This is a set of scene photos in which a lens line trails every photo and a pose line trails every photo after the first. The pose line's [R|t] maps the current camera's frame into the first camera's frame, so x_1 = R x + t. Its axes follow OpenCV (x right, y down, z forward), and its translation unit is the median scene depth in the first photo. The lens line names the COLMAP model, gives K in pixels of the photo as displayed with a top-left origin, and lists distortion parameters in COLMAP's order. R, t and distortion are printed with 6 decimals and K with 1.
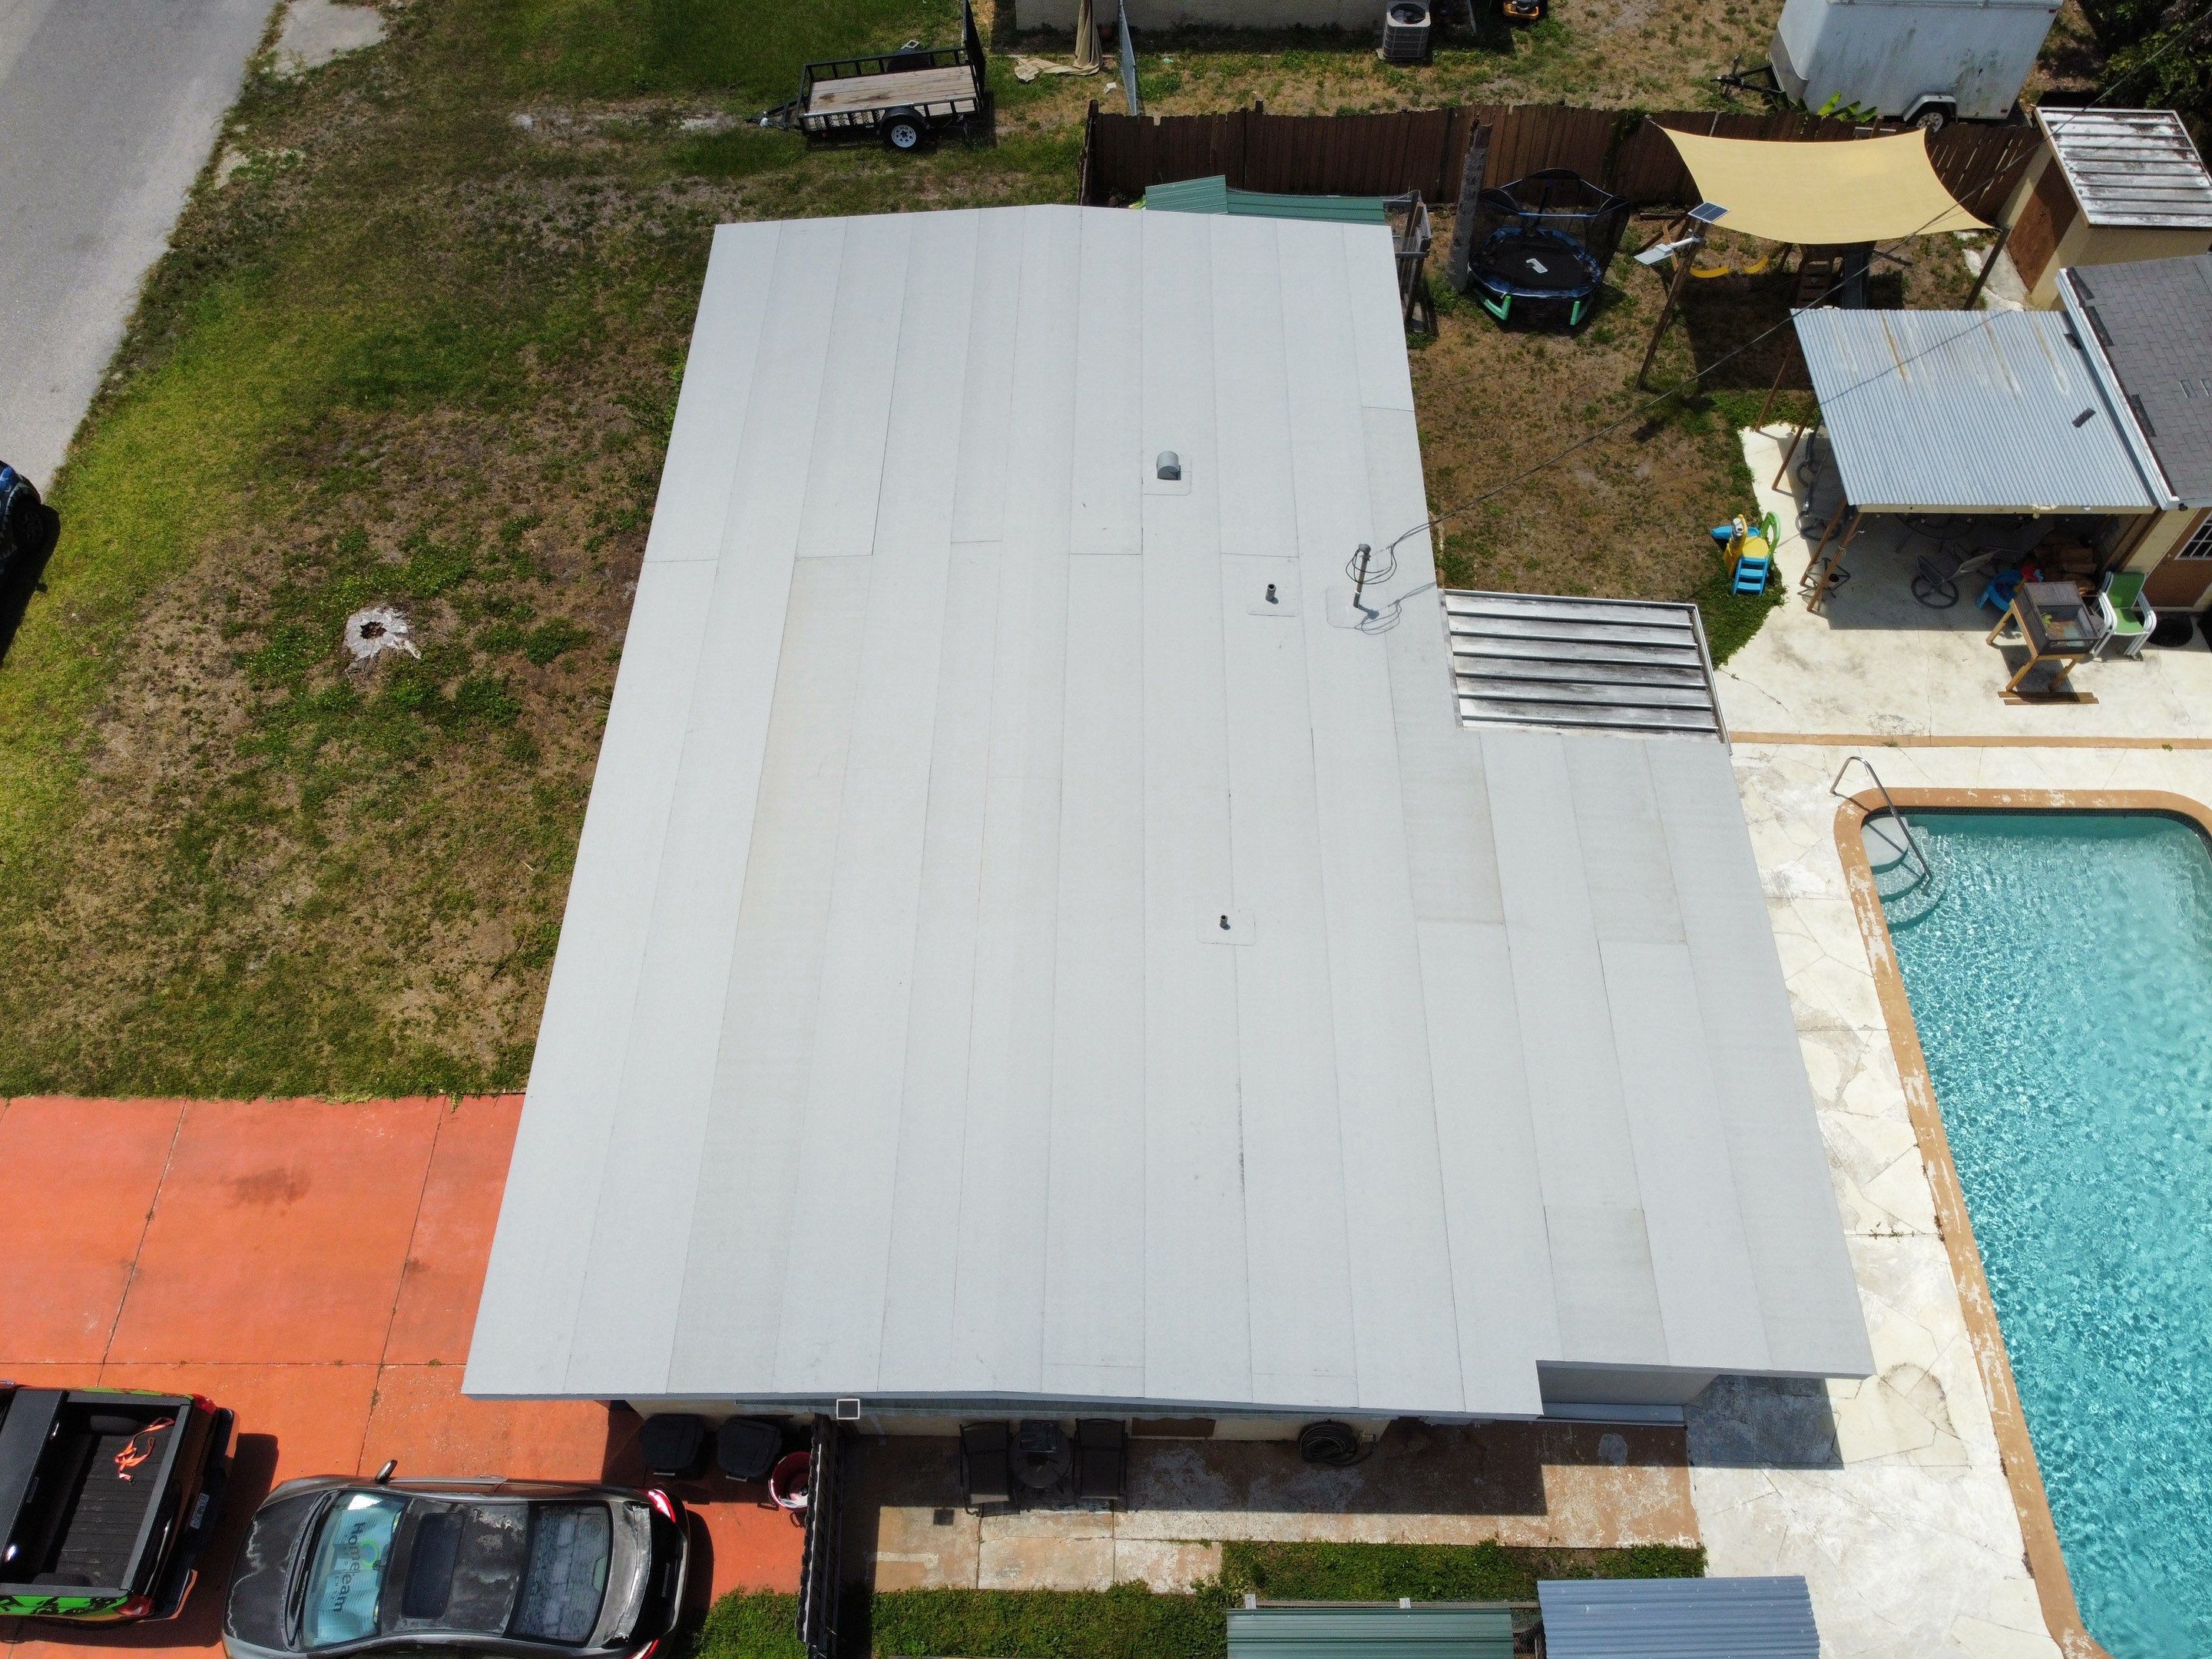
lens RADIAL K [[1655.6, 0, 1083.5], [0, 1655.6, 812.5], [0, 0, 1]] dist [0.023657, -0.026412]
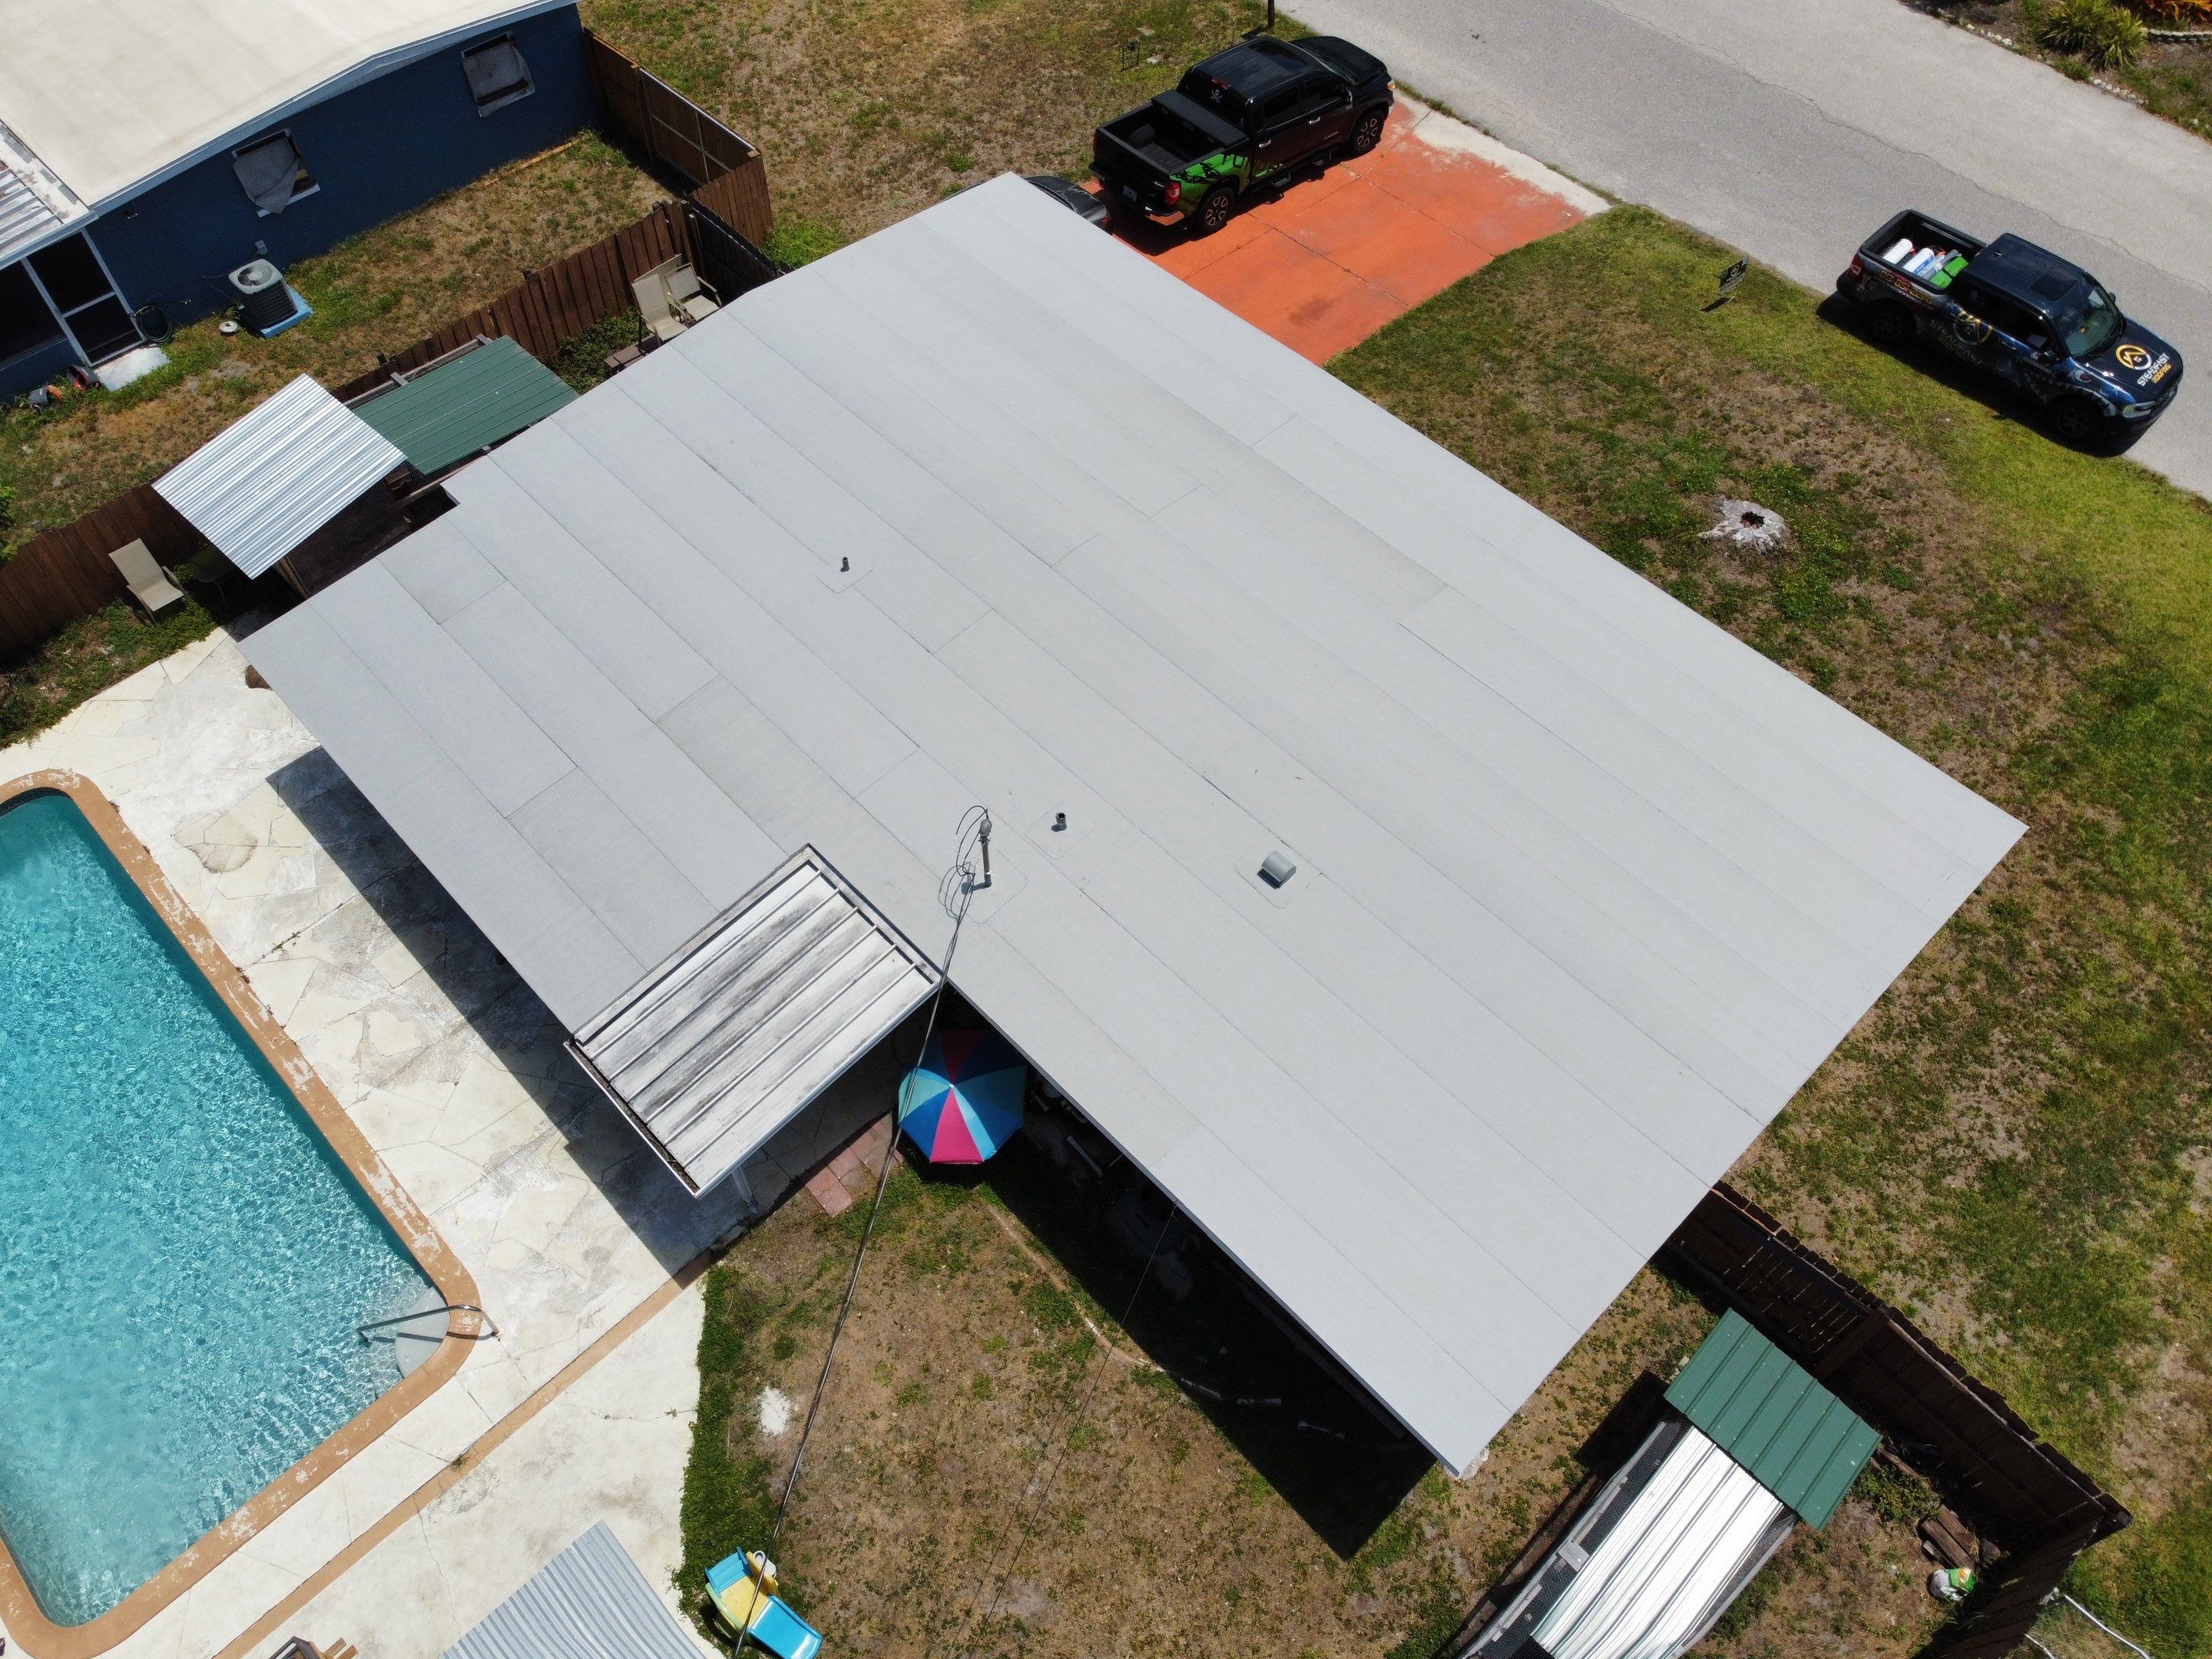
lens RADIAL K [[1655.6, 0, 1085.9], [0, 1655.6, 829.6], [0, 0, 1]] dist [0.023657, -0.026412]
pose [[-0.710775, 0.585060, -0.390518, 0.404767], [-0.584642, -0.182644, 0.790465, -0.752516], [0.391143, 0.790156, 0.471869, 0.516554]]
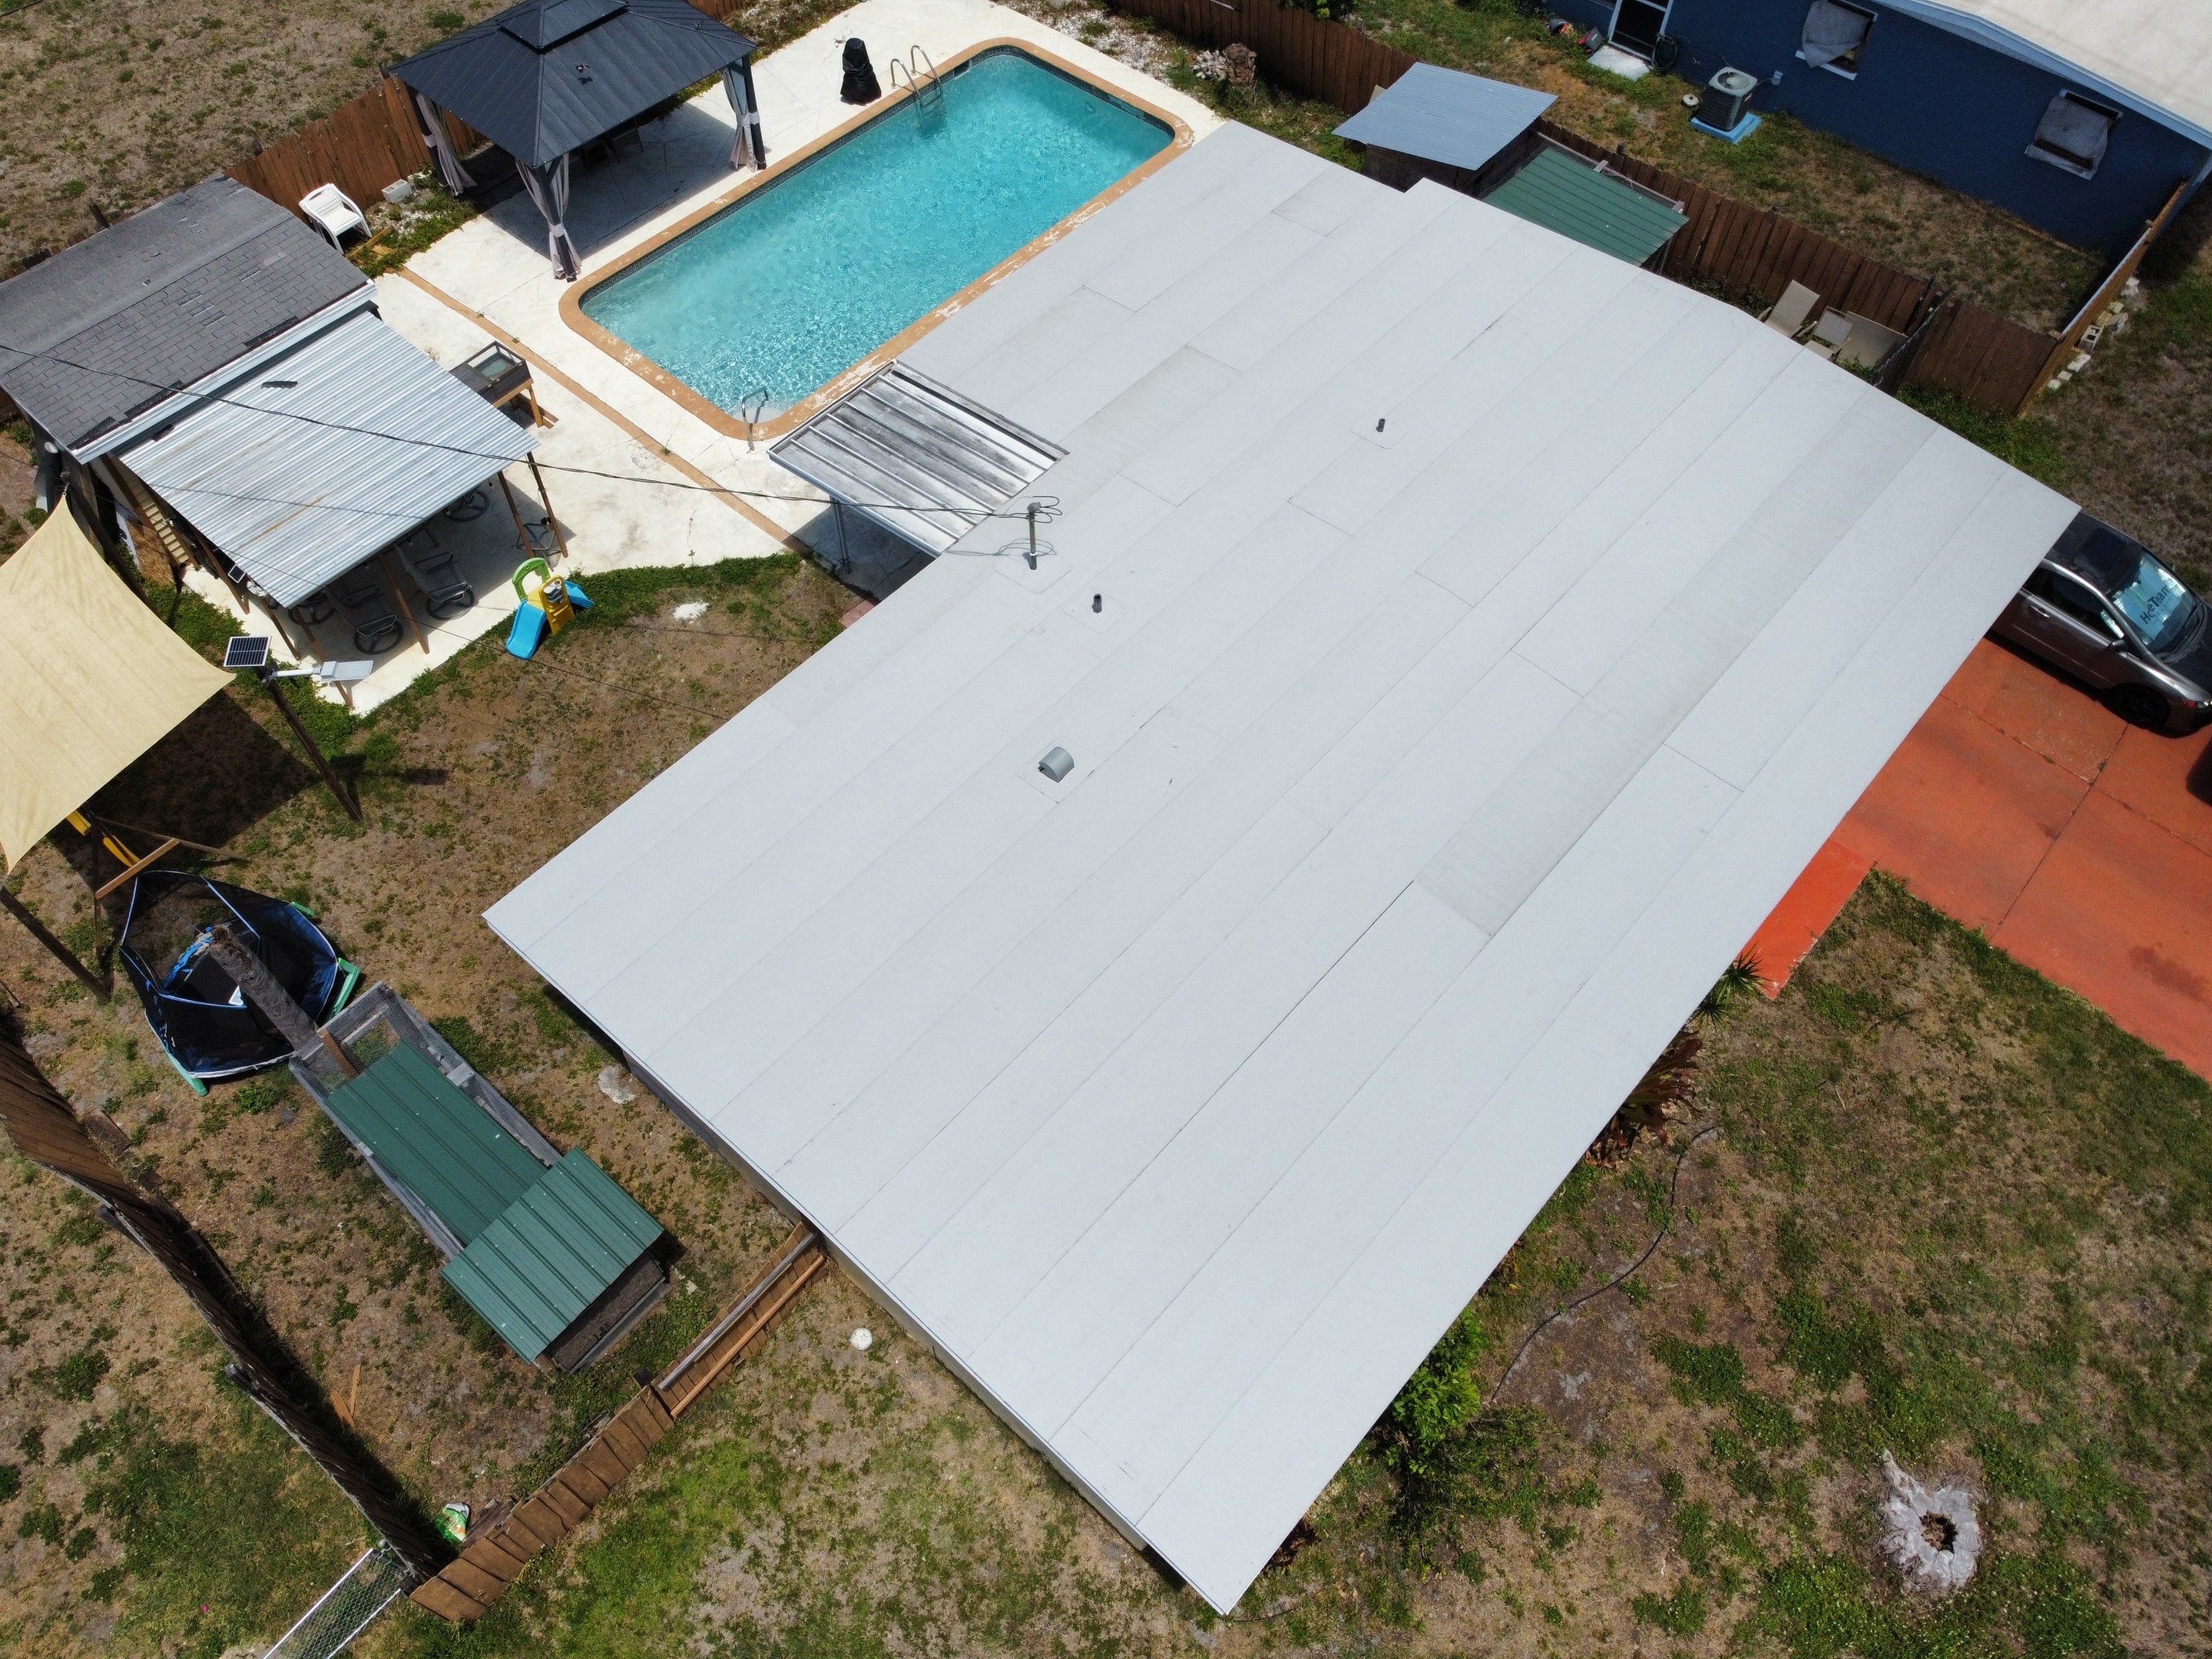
lens RADIAL K [[1655.6, 0, 1076.6], [0, 1655.6, 826.1], [0, 0, 1]] dist [0.023657, -0.026412]
pose [[-0.757027, -0.536094, 0.373514, -0.267976], [0.549698, -0.213553, 0.807606, -0.830659], [-0.353188, 0.816700, 0.456355, 0.594752]]
